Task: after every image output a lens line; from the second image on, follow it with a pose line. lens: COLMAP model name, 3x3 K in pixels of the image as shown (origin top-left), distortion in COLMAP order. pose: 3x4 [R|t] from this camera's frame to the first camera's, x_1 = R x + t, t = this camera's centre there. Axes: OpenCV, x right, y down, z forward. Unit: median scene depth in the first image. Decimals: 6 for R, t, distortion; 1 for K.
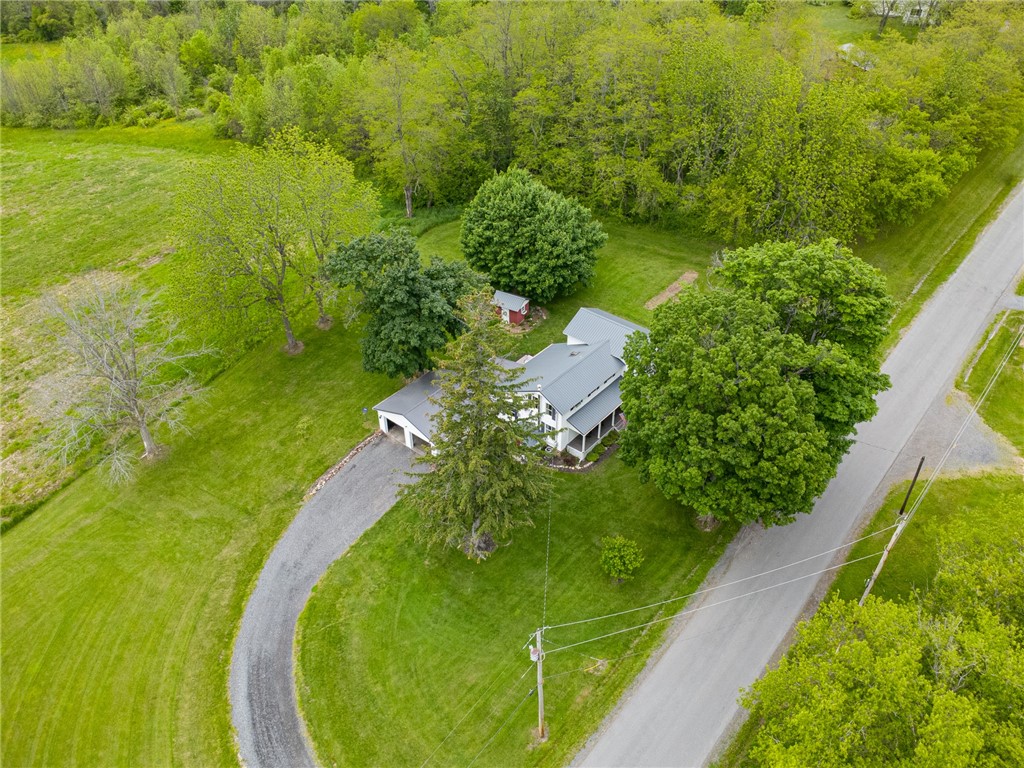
lens RADIAL K [[768.6, 0, 530.5], [0, 768.6, 391.2], [0, 0, 1]] dist [-0.004950, 0.004214]
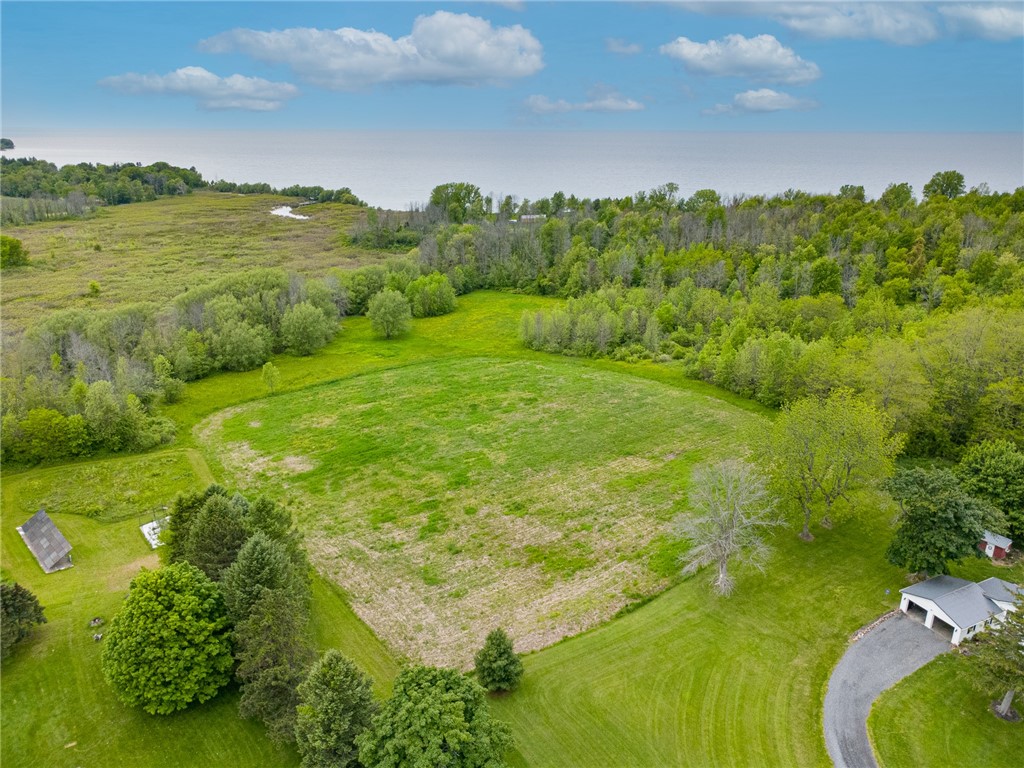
lens RADIAL K [[719.4, 0, 512.0], [0, 719.4, 384.0], [0, 0, 1]] dist [0.001922, 0.002942]
pose [[0.905312, 0.142577, -0.400103, -0.376492], [-0.259192, 0.931703, -0.254460, 0.187702], [0.336497, 0.334069, 0.880436, -0.497143]]
